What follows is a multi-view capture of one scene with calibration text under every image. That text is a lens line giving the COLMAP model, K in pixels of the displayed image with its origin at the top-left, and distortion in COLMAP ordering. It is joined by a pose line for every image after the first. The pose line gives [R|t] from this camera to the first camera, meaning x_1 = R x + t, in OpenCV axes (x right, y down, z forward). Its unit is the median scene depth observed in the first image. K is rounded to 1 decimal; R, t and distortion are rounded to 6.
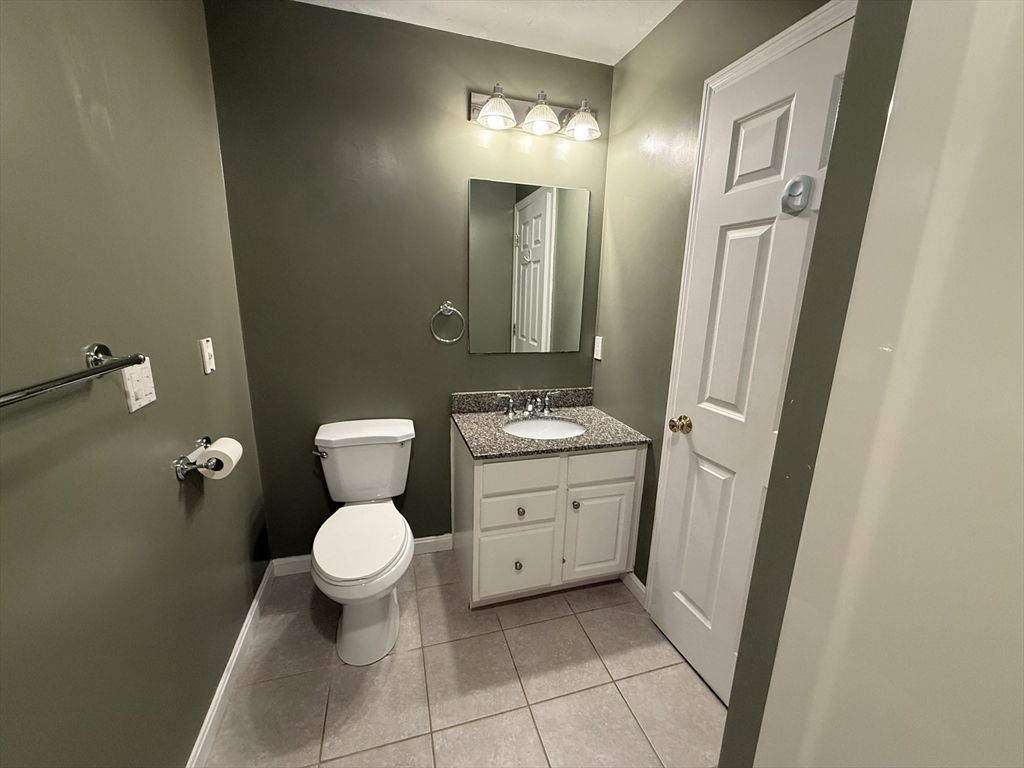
lens RADIAL K [[411.6, 0, 509.5], [0, 411.6, 384.5], [0, 0, 1]] dist [0.016810, -0.000049]
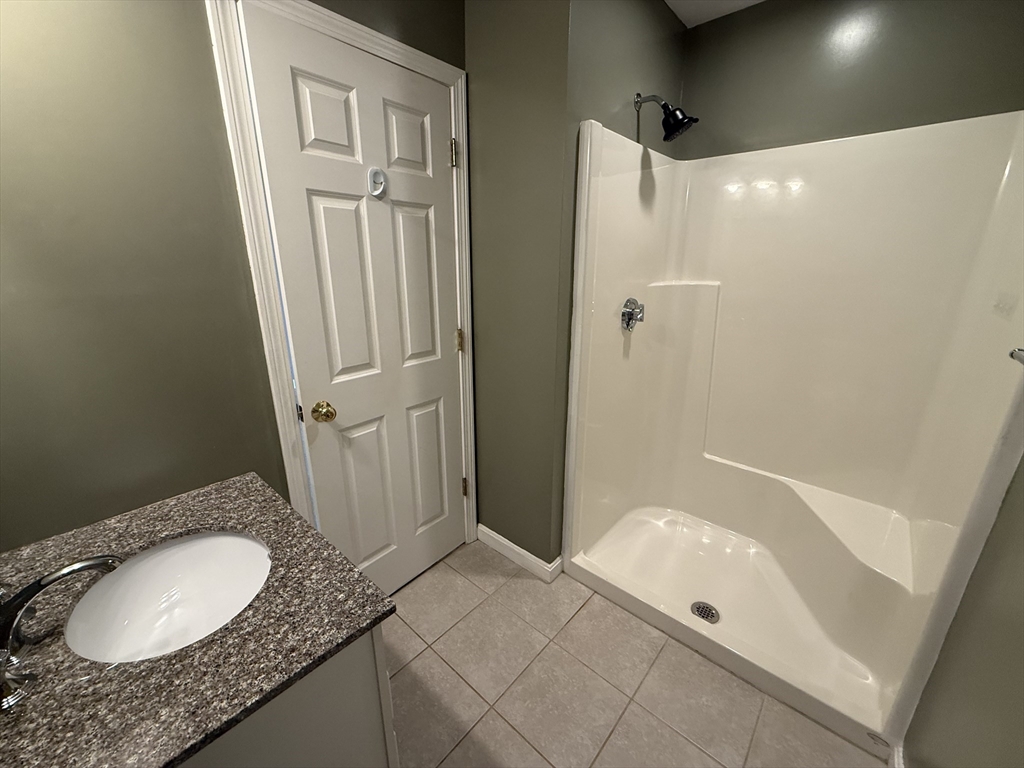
lens RADIAL K [[411.6, 0, 509.5], [0, 411.6, 384.5], [0, 0, 1]] dist [0.016810, -0.000049]
pose [[-0.518711, -0.273320, 0.810083, -0.550844], [0.178397, 0.892063, 0.415210, -0.281574], [-0.836130, 0.359890, -0.413964, 1.100633]]
